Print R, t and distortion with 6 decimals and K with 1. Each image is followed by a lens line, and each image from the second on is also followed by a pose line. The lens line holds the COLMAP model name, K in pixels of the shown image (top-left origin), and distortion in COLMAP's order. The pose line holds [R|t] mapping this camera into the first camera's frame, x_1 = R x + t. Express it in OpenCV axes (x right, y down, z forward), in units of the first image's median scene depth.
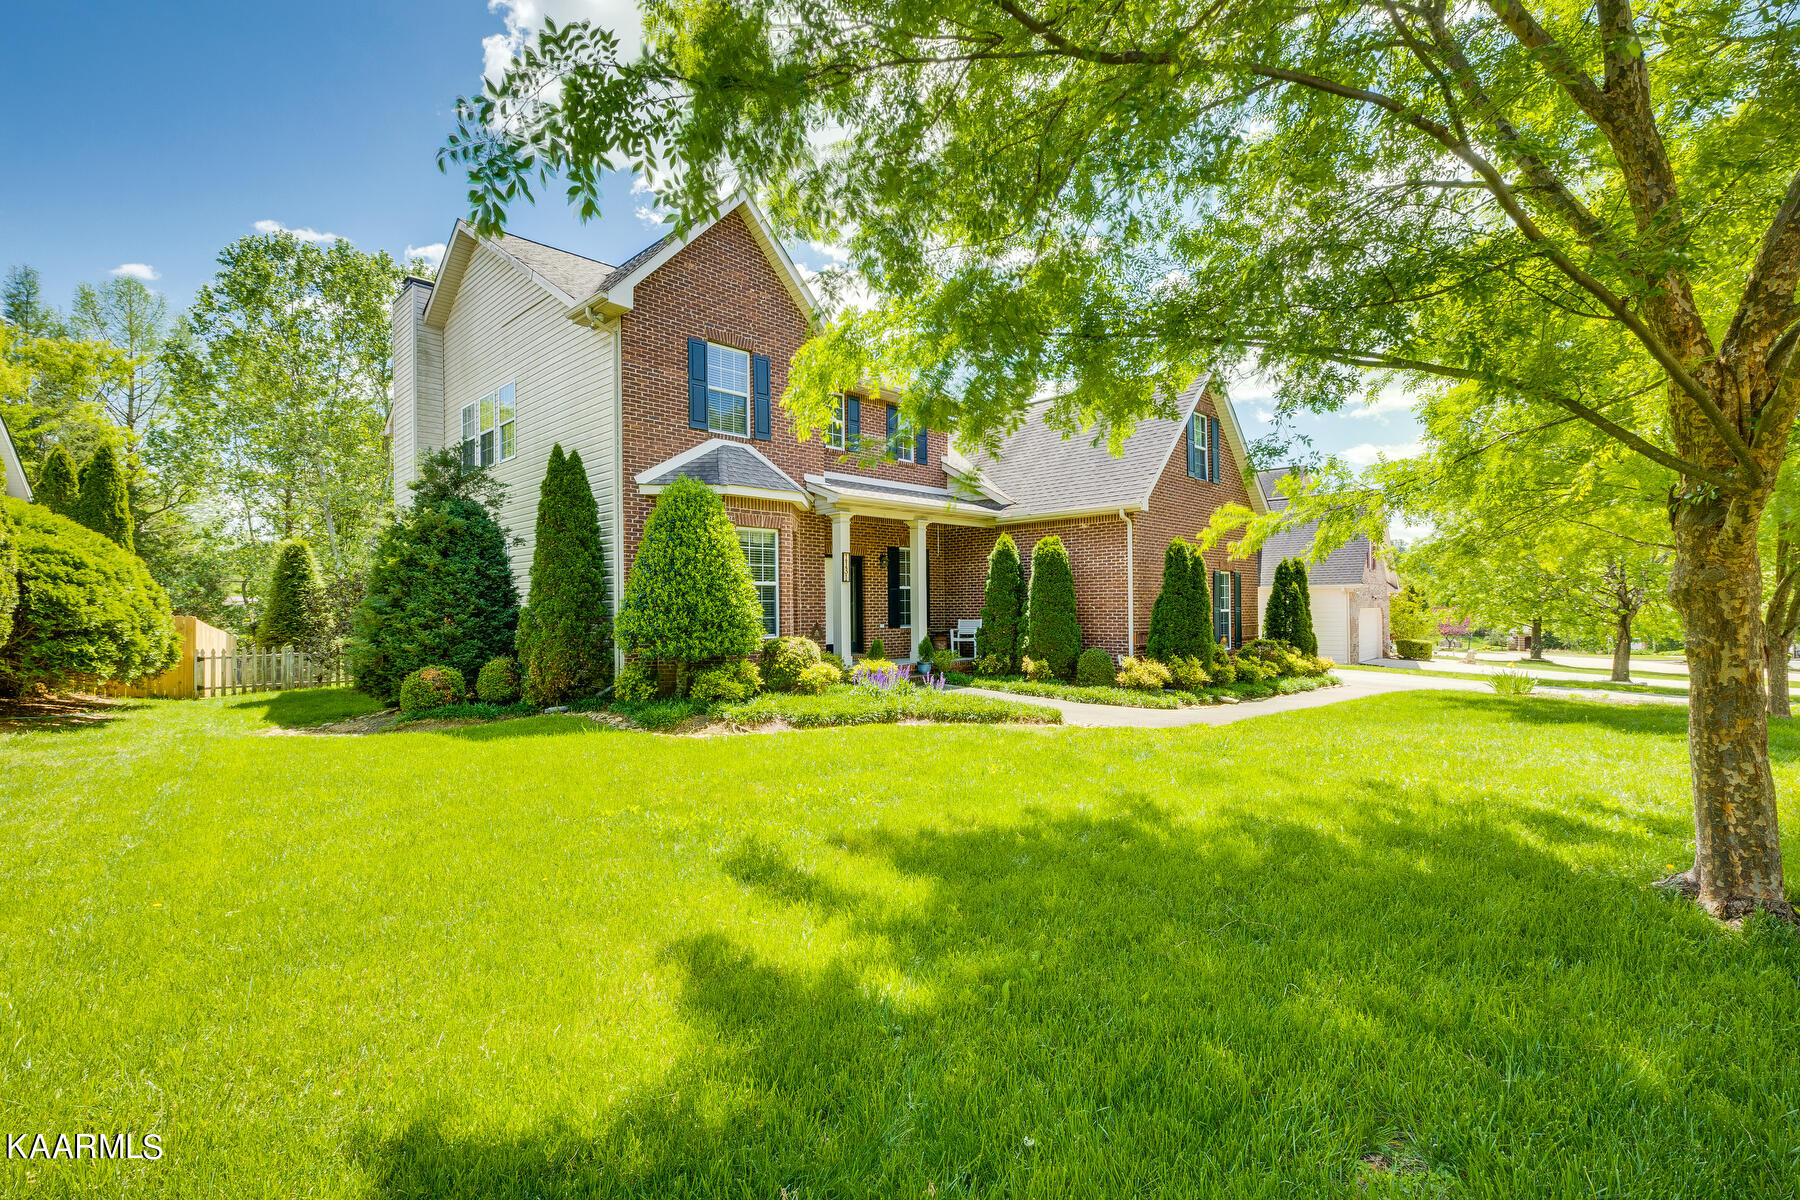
lens RADIAL K [[809.7, 0, 900.0], [0, 809.7, 600.0], [0, 0, 1]] dist [-0.002382, -0.000003]
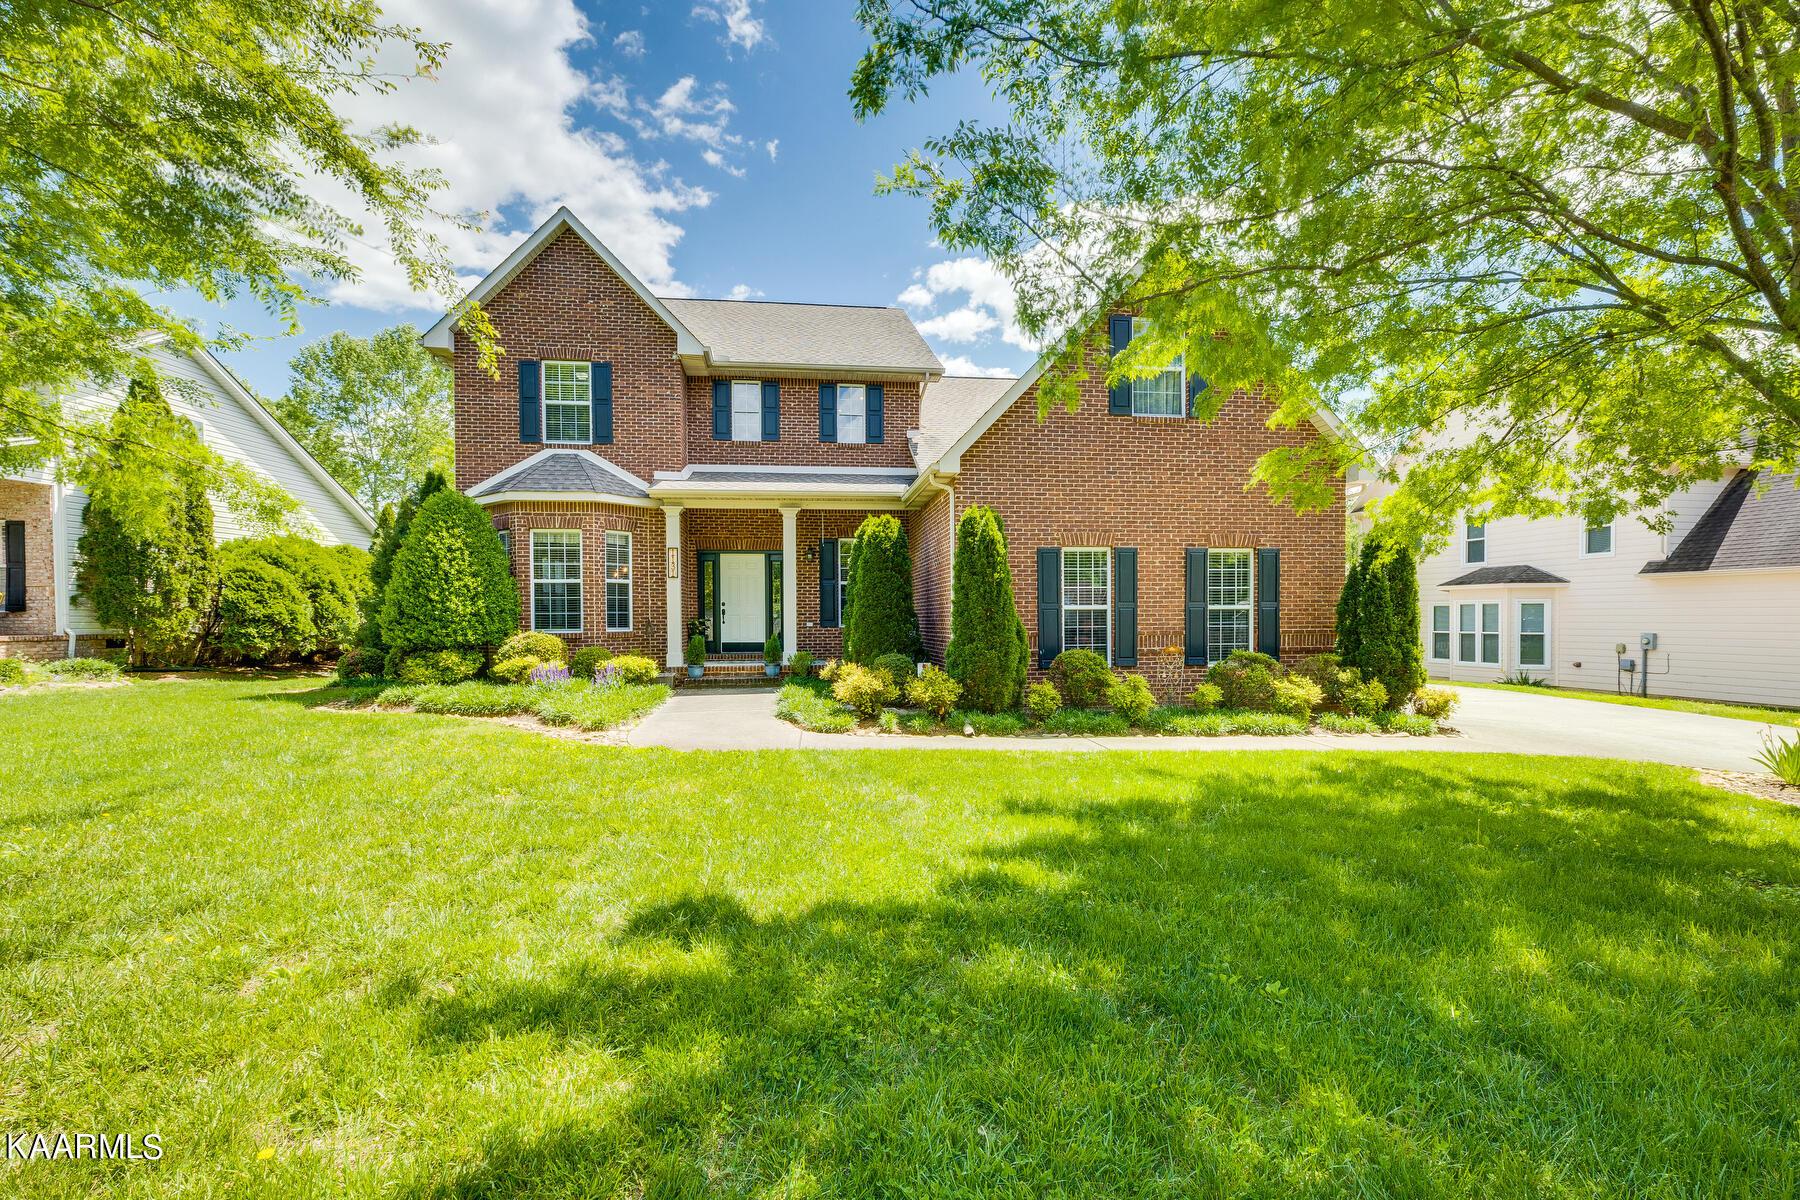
lens RADIAL K [[809.7, 0, 900.0], [0, 809.7, 600.0], [0, 0, 1]] dist [-0.002382, -0.000003]
pose [[0.797013, -0.006568, -0.603926, 0.781864], [0.007852, 0.999969, -0.000514, 0.007756], [0.603911, -0.004332, 0.797040, 0.406007]]
